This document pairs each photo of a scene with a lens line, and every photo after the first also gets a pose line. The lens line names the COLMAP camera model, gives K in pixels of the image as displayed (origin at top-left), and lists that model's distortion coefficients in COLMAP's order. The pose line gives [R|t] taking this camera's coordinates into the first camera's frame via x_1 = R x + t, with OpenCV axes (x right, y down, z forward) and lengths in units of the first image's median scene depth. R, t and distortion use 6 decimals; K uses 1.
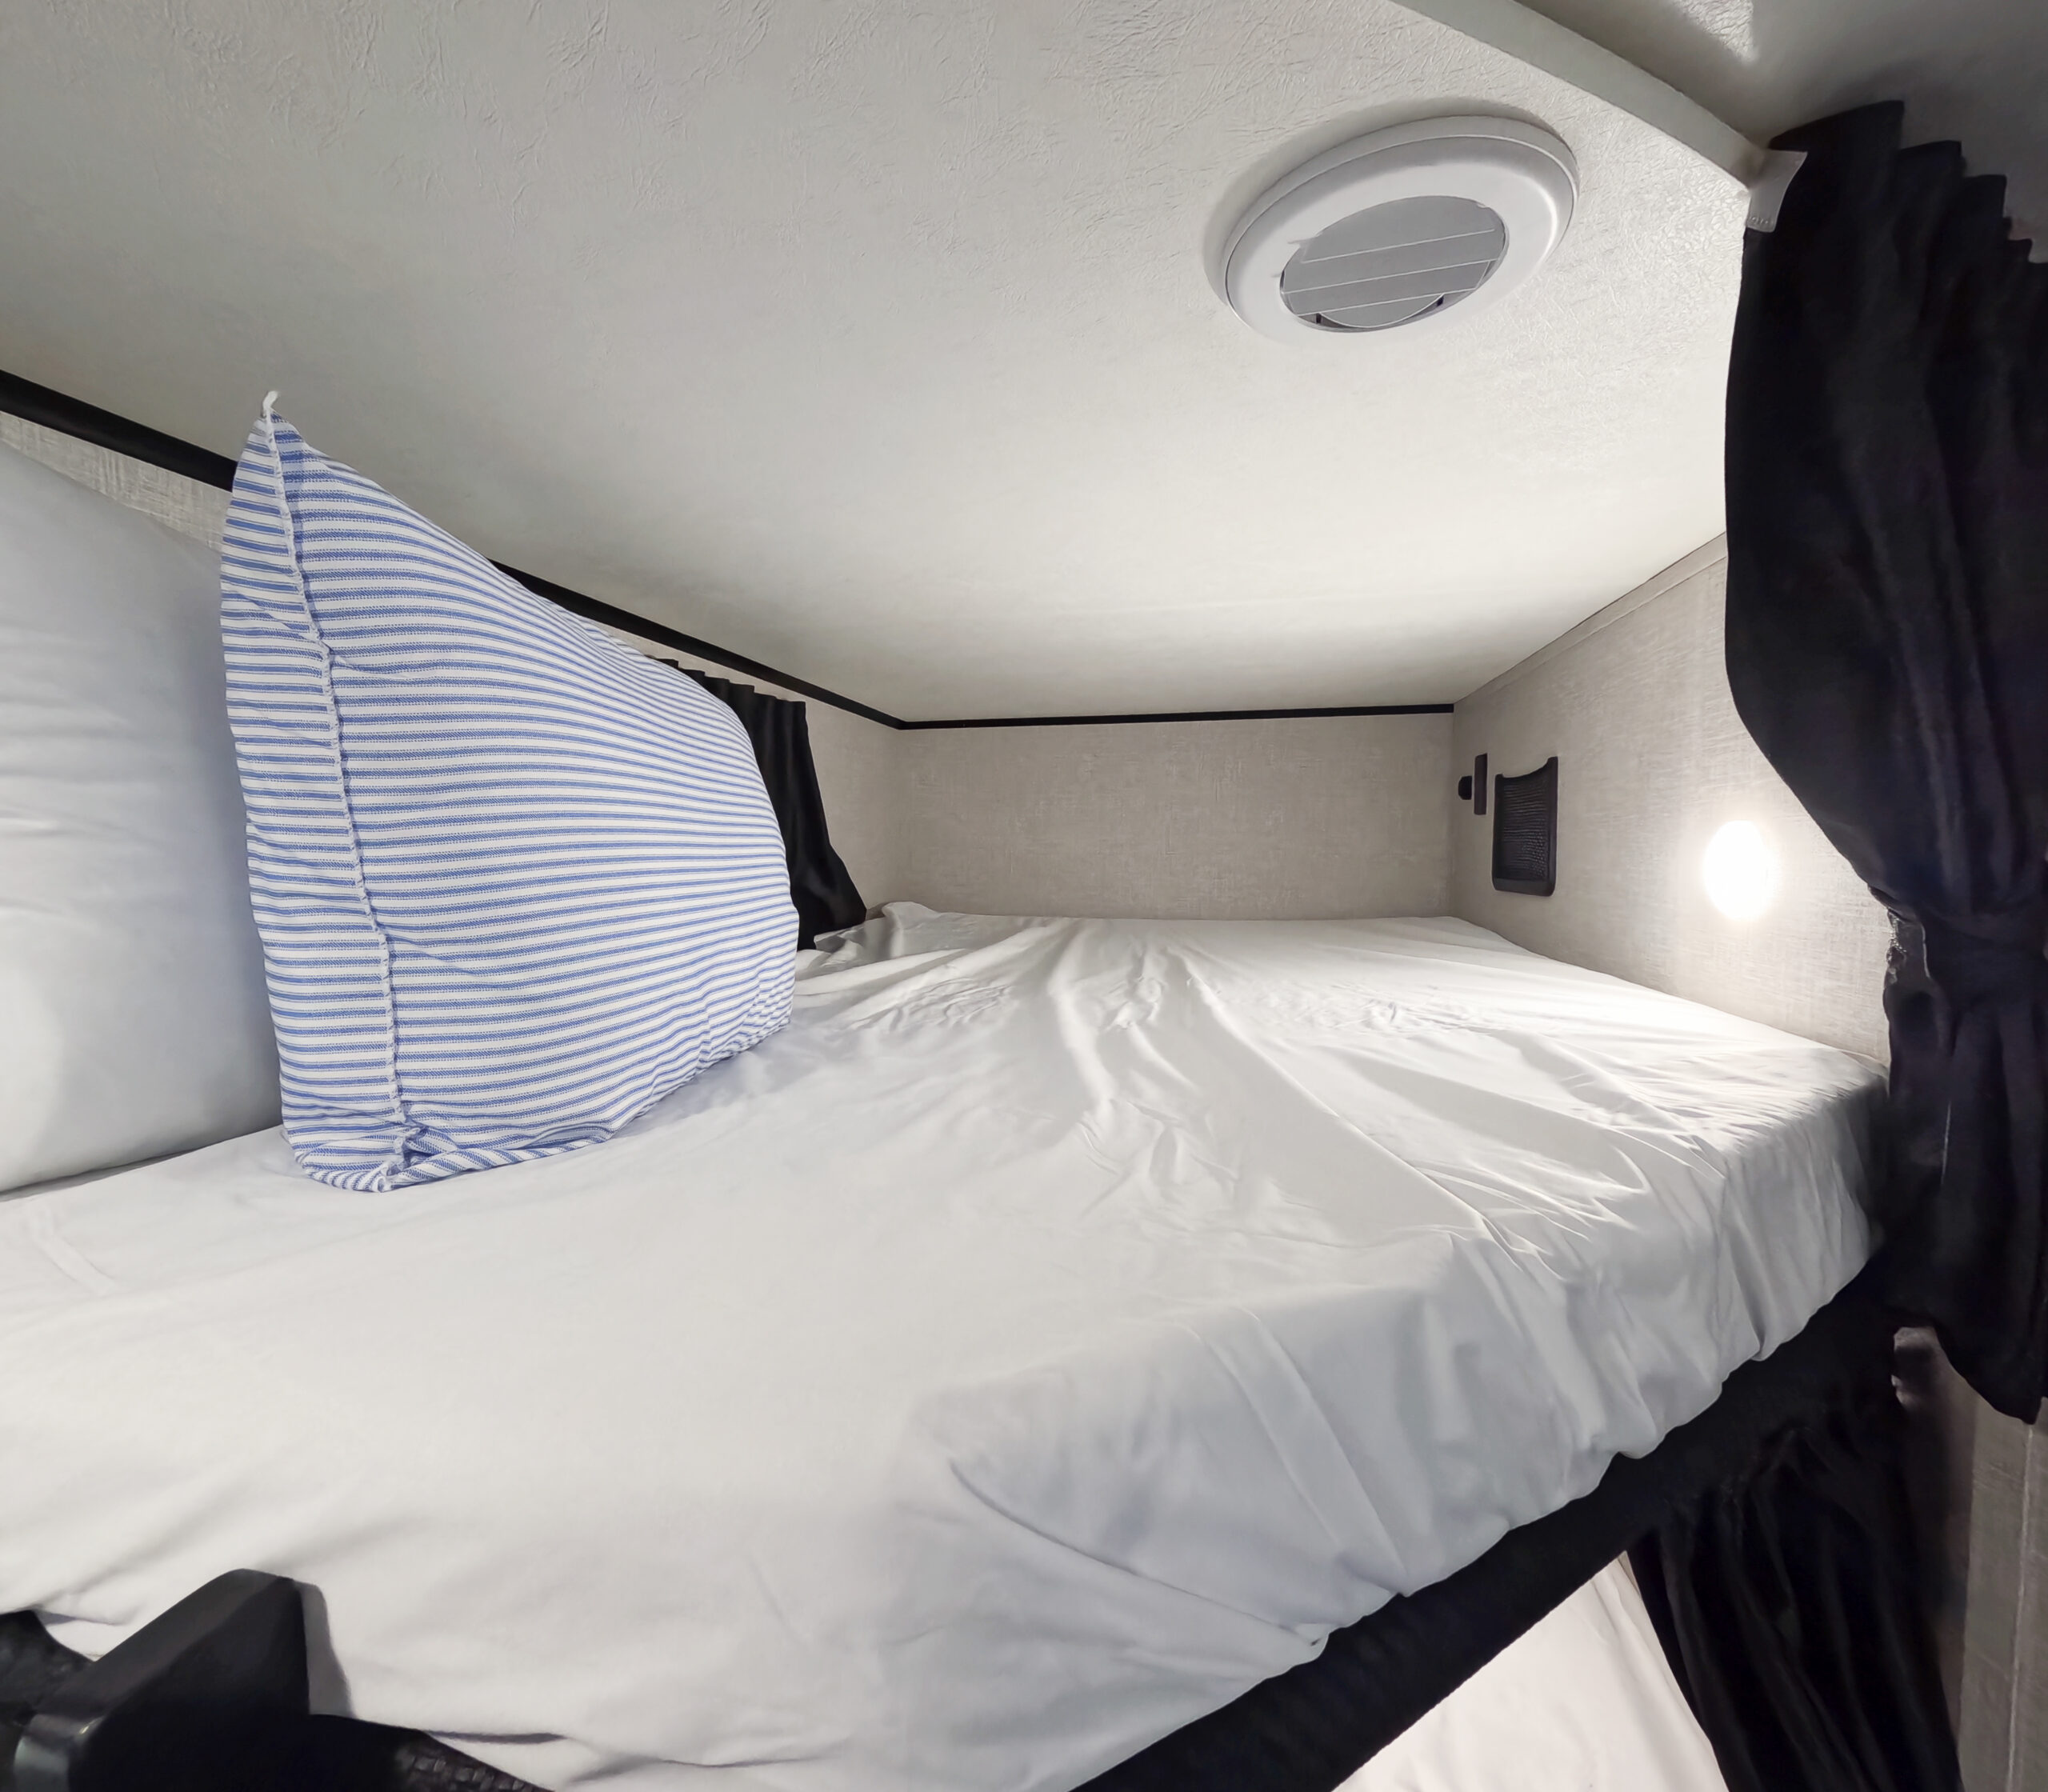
lens RADIAL K [[827.5, 0, 1024.0], [0, 827.5, 896.0], [0, 0, 1]] dist [0.000151, -0.000132]
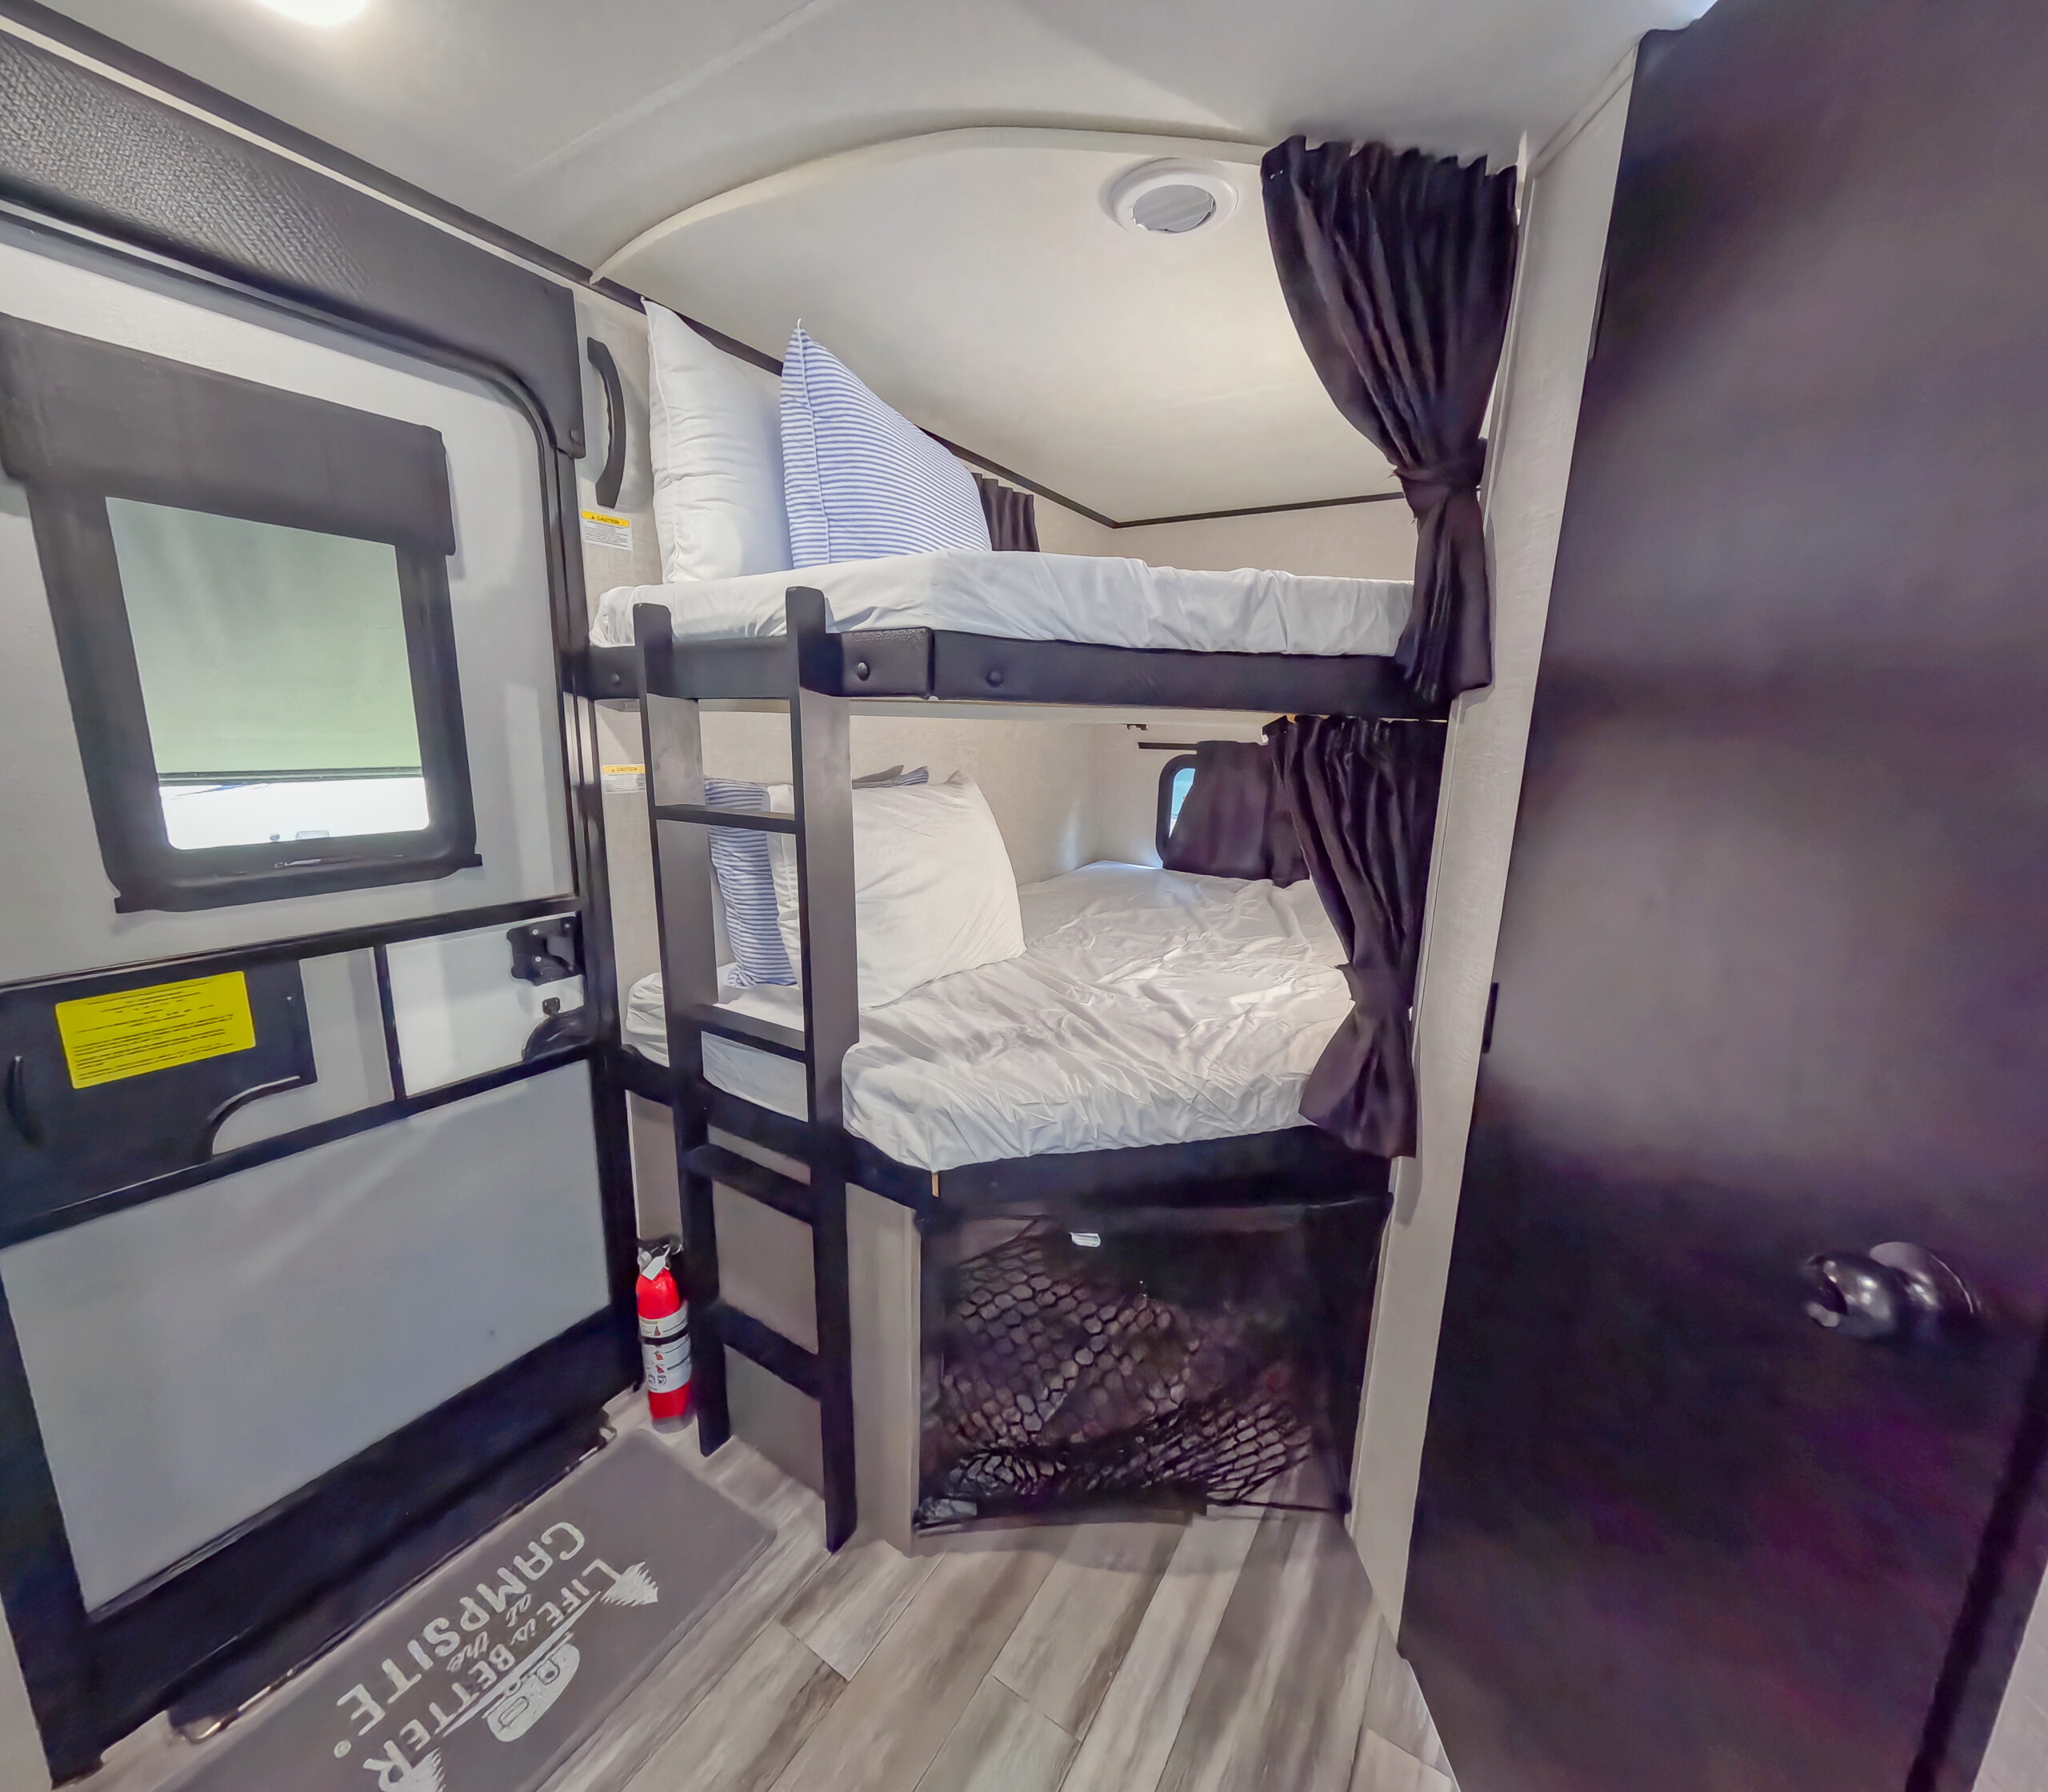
lens RADIAL K [[827.5, 0, 1024.0], [0, 827.5, 896.0], [0, 0, 1]] dist [0.000151, -0.000132]
pose [[0.935260, 0.098233, -0.340057, 0.983057], [-0.055978, 0.989677, 0.131933, 0.936433], [0.349507, -0.104356, 0.931104, -1.581219]]
